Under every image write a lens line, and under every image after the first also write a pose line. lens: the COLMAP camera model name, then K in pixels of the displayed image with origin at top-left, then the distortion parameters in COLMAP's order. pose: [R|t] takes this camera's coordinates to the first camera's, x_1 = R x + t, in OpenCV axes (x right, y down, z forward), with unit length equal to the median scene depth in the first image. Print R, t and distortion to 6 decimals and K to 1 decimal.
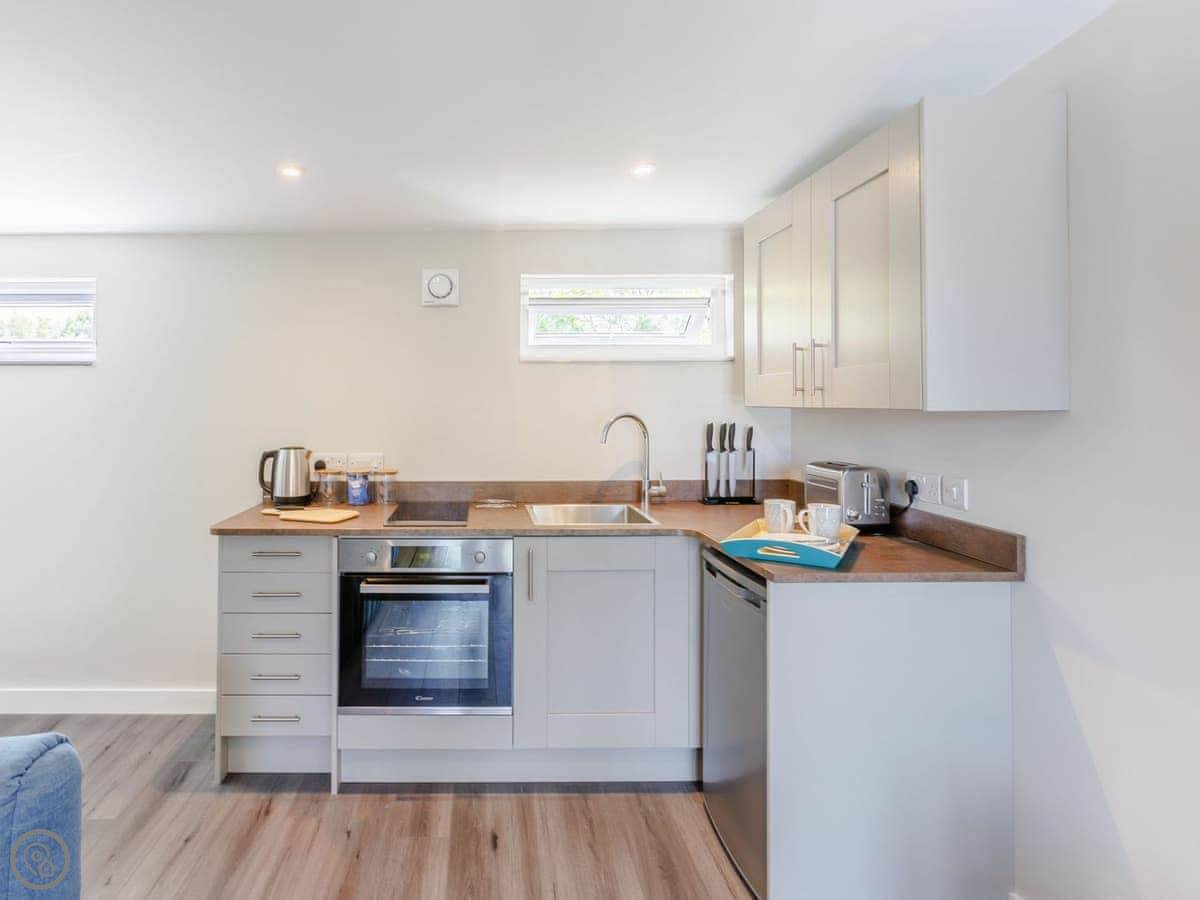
lens RADIAL K [[629.7, 0, 508.2], [0, 629.7, 400.0], [0, 0, 1]] dist [-0.014846, -0.000121]
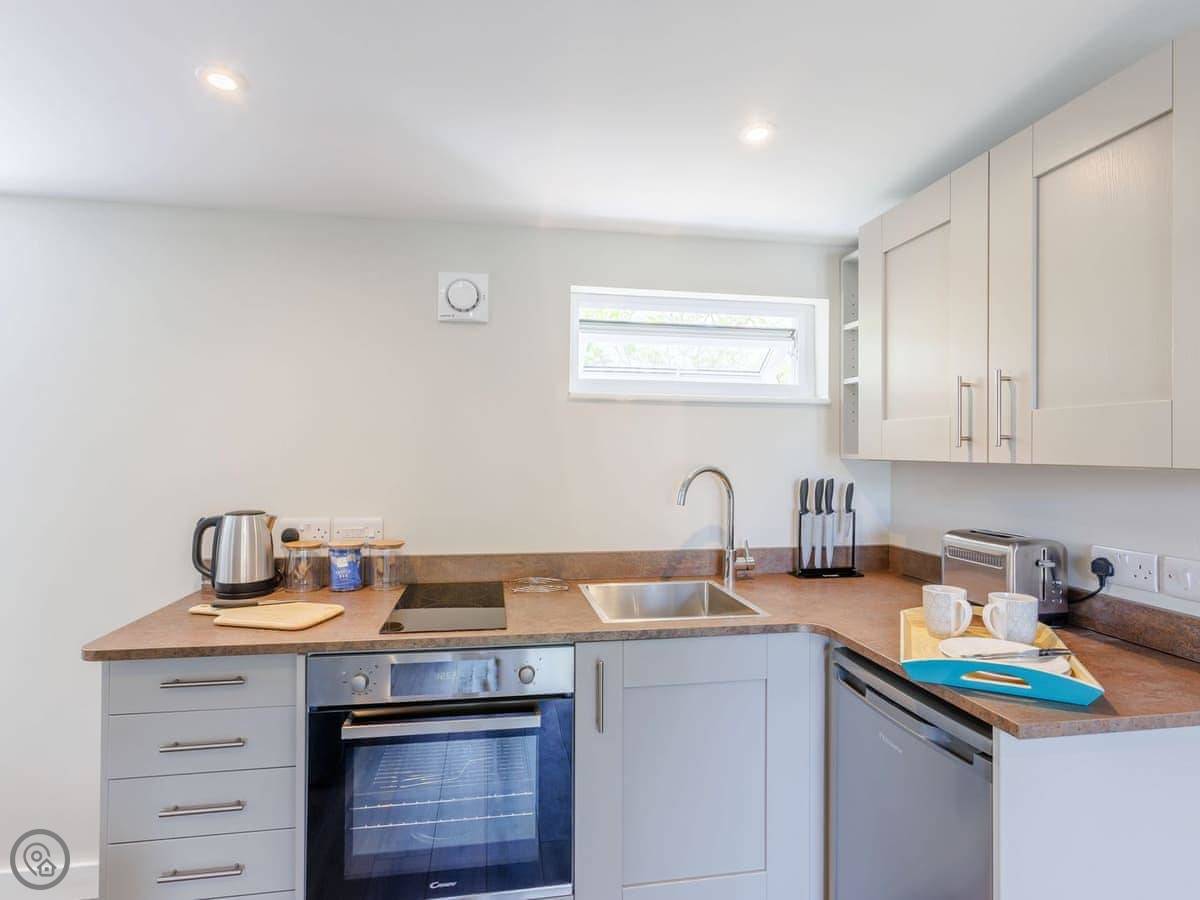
lens RADIAL K [[582.7, 0, 633.1], [0, 582.7, 463.2], [0, 0, 1]] dist [-0.001637, 0.000119]
pose [[0.980874, 0.005108, 0.194577, -0.050662], [-0.010223, 0.999628, 0.025293, -0.000692], [-0.194376, -0.026798, 0.980561, 0.318721]]
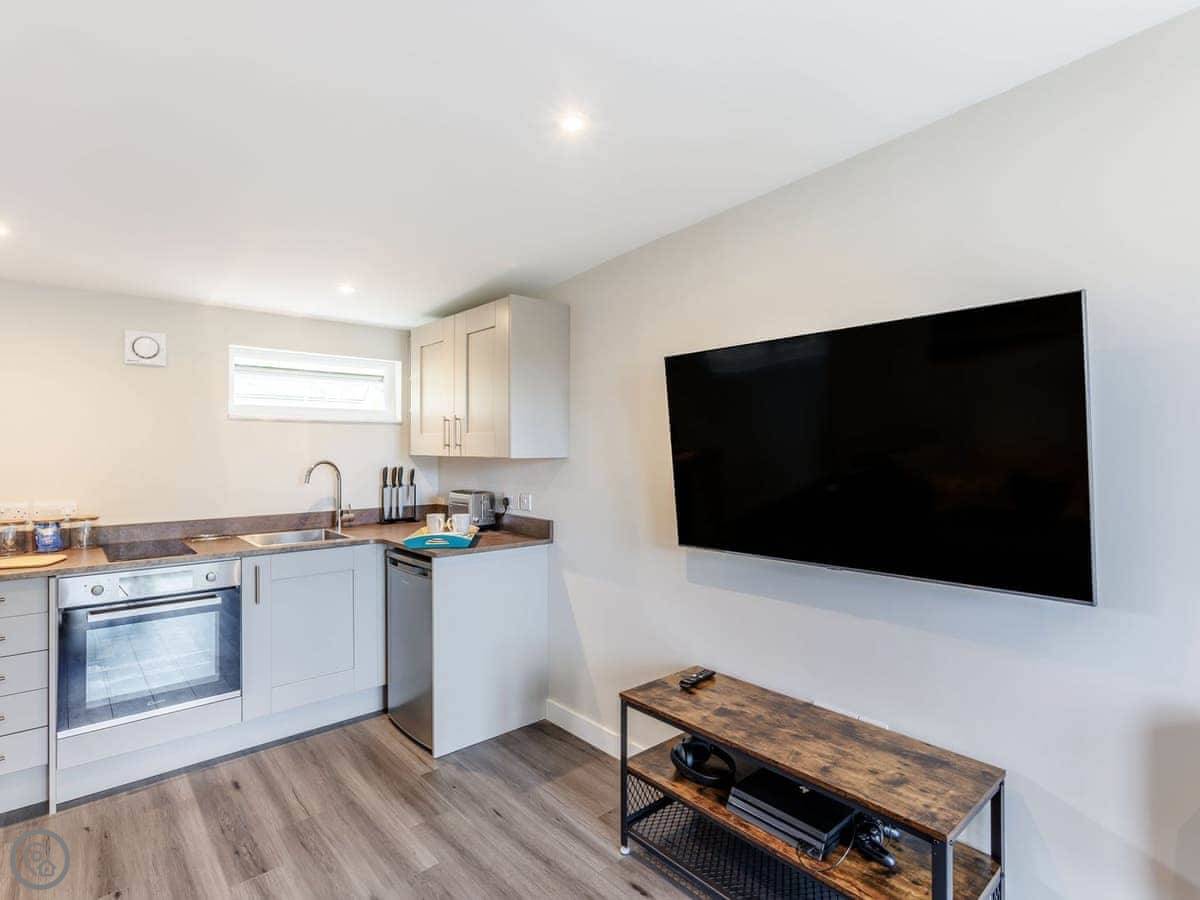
lens RADIAL K [[603.0, 0, 569.7], [0, 603.0, 449.1], [0, 0, 1]] dist [-0.003900, 0.000072]
pose [[0.787829, 0.002786, 0.615888, -0.200170], [-0.005997, 0.999977, 0.003148, -0.011205], [-0.615865, -0.006173, 0.787827, -0.344257]]
